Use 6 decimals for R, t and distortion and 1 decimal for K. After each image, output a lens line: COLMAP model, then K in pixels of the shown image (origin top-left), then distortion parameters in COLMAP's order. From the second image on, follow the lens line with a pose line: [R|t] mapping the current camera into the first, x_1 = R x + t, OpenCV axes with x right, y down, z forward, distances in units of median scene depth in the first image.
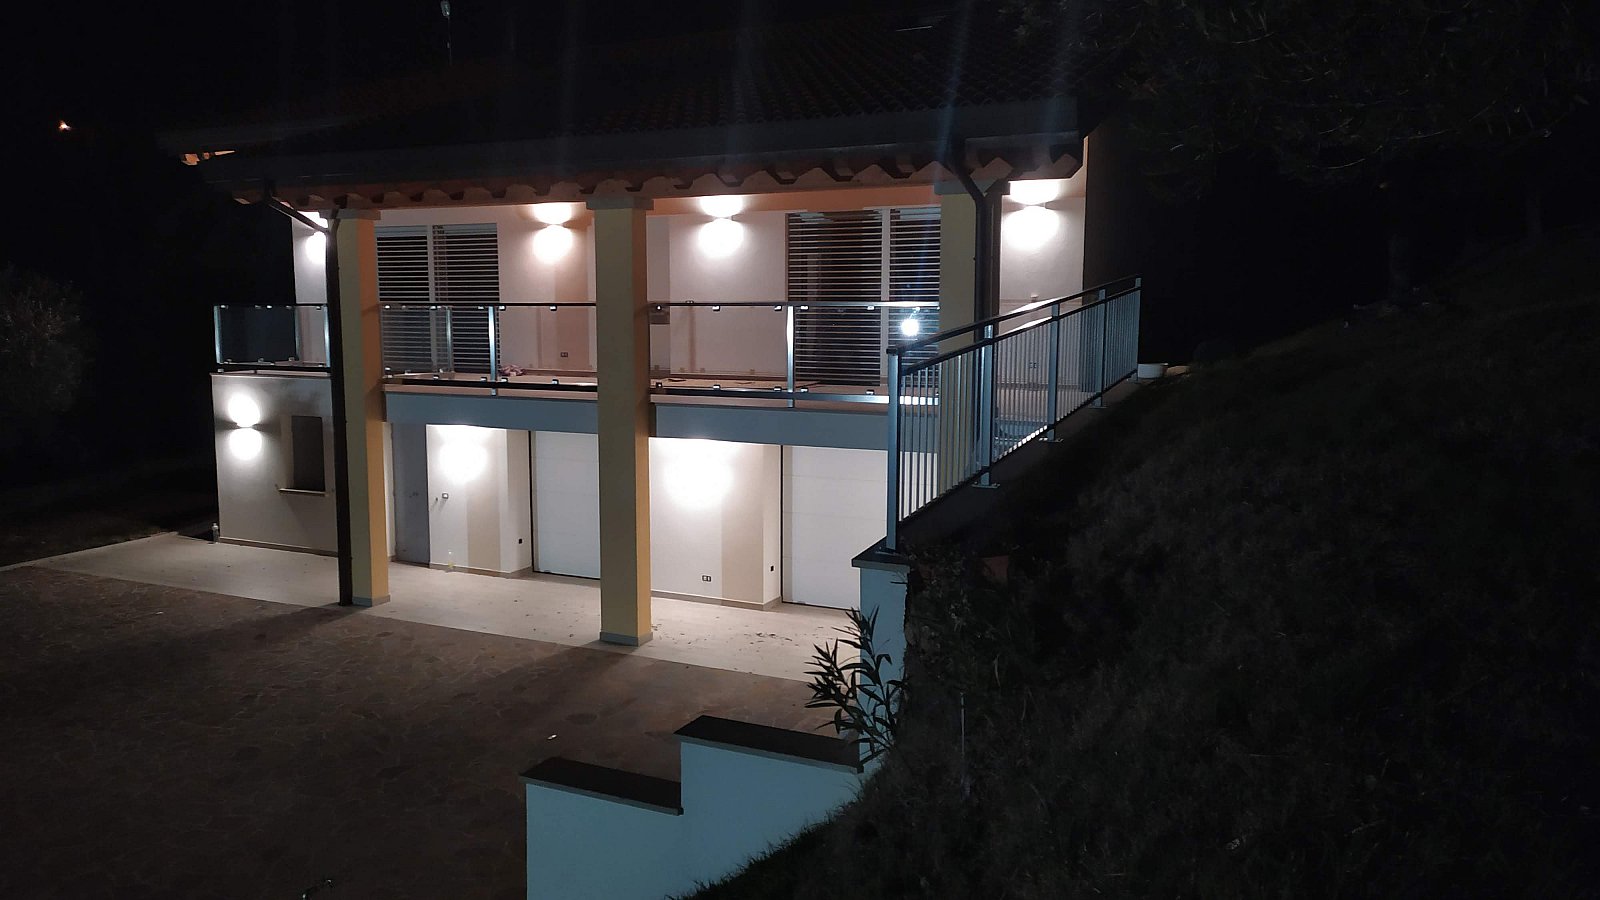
lens RADIAL K [[1195.1, 0, 801.2], [0, 1195.1, 459.0], [0, 0, 1]] dist [0.044116, -0.000556]
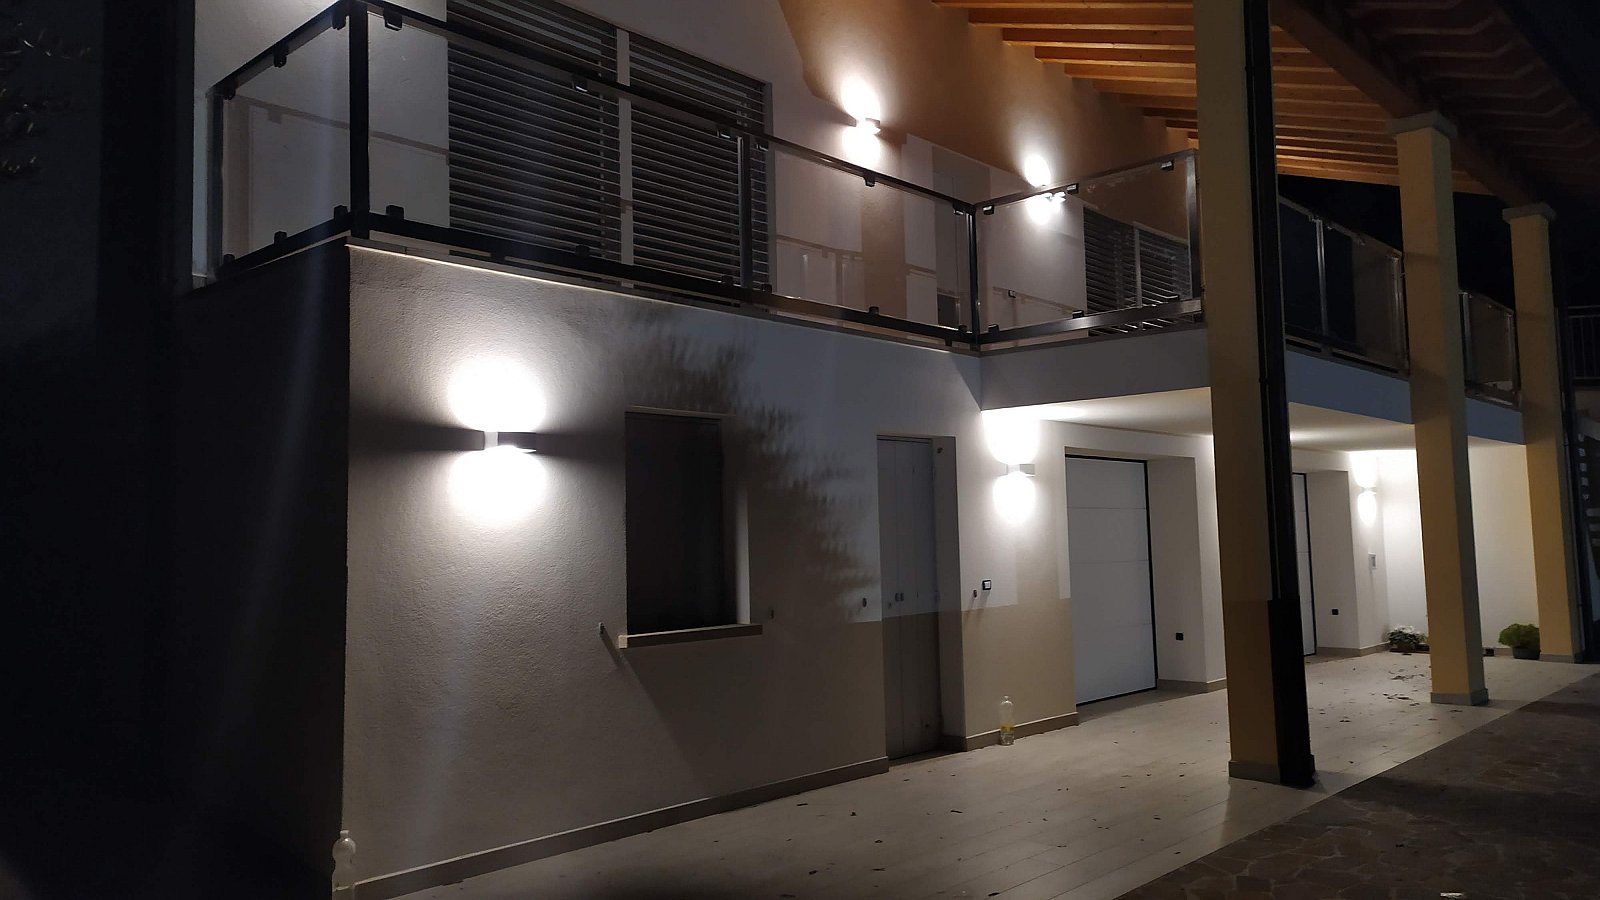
lens RADIAL K [[1170.4, 0, 797.1], [0, 1170.4, 449.0], [0, 0, 1]] dist [0.035438, 0.000524]
pose [[0.284967, 0.062417, 0.956503, -0.885336], [0.126925, 0.986633, -0.102198, 0.016892], [-0.950097, 0.150527, 0.273235, 1.059923]]
